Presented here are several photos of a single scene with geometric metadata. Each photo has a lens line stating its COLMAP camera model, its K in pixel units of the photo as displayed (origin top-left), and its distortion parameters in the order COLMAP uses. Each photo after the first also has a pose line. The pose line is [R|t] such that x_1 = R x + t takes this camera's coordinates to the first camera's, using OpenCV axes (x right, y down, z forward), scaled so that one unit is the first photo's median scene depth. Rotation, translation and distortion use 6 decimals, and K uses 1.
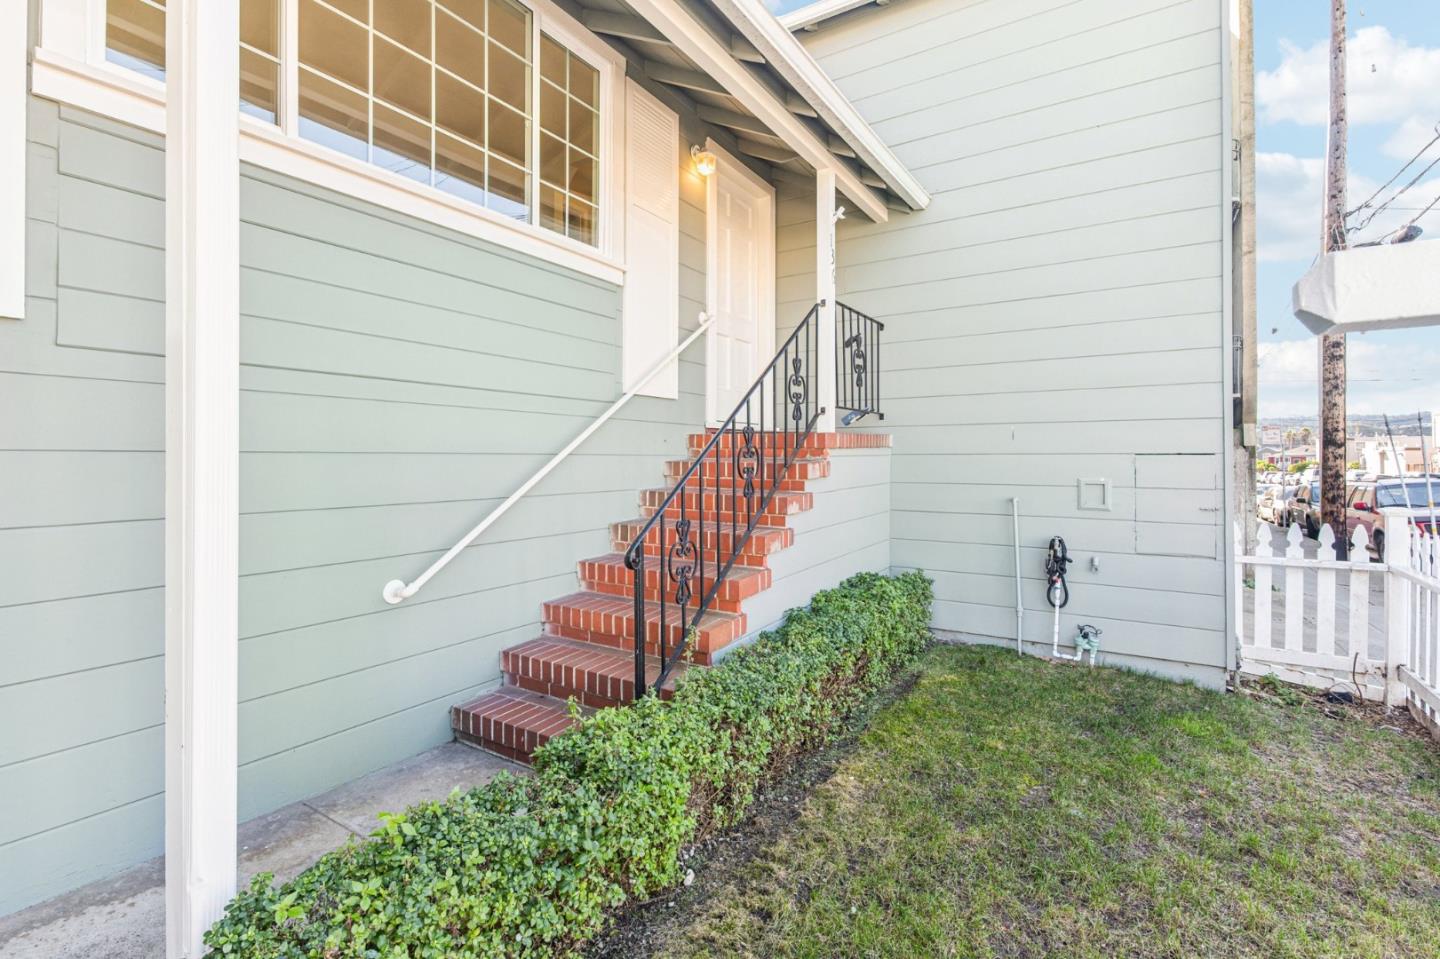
lens RADIAL K [[667.3, 0, 718.6], [0, 667.3, 461.9], [0, 0, 1]] dist [0.026430, -0.015847]
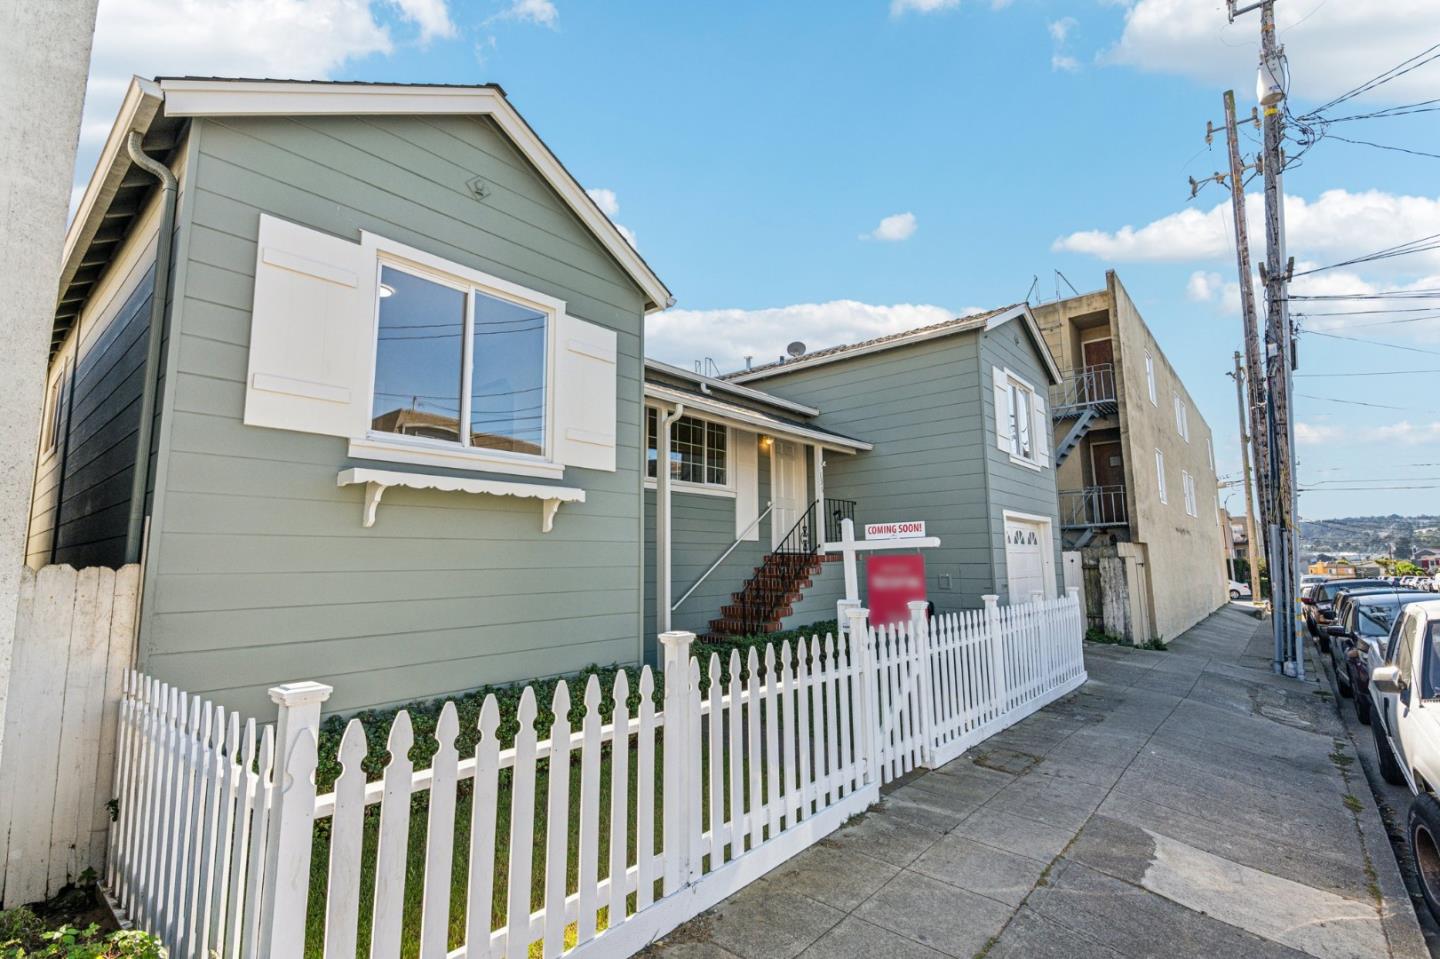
lens RADIAL K [[667.3, 0, 718.6], [0, 667.3, 461.9], [0, 0, 1]] dist [0.026430, -0.015847]
pose [[0.989403, -0.026793, -0.142703, 0.154692], [0.004702, 0.988224, -0.152943, -0.010633], [0.145120, 0.150651, 0.977877, -1.479228]]
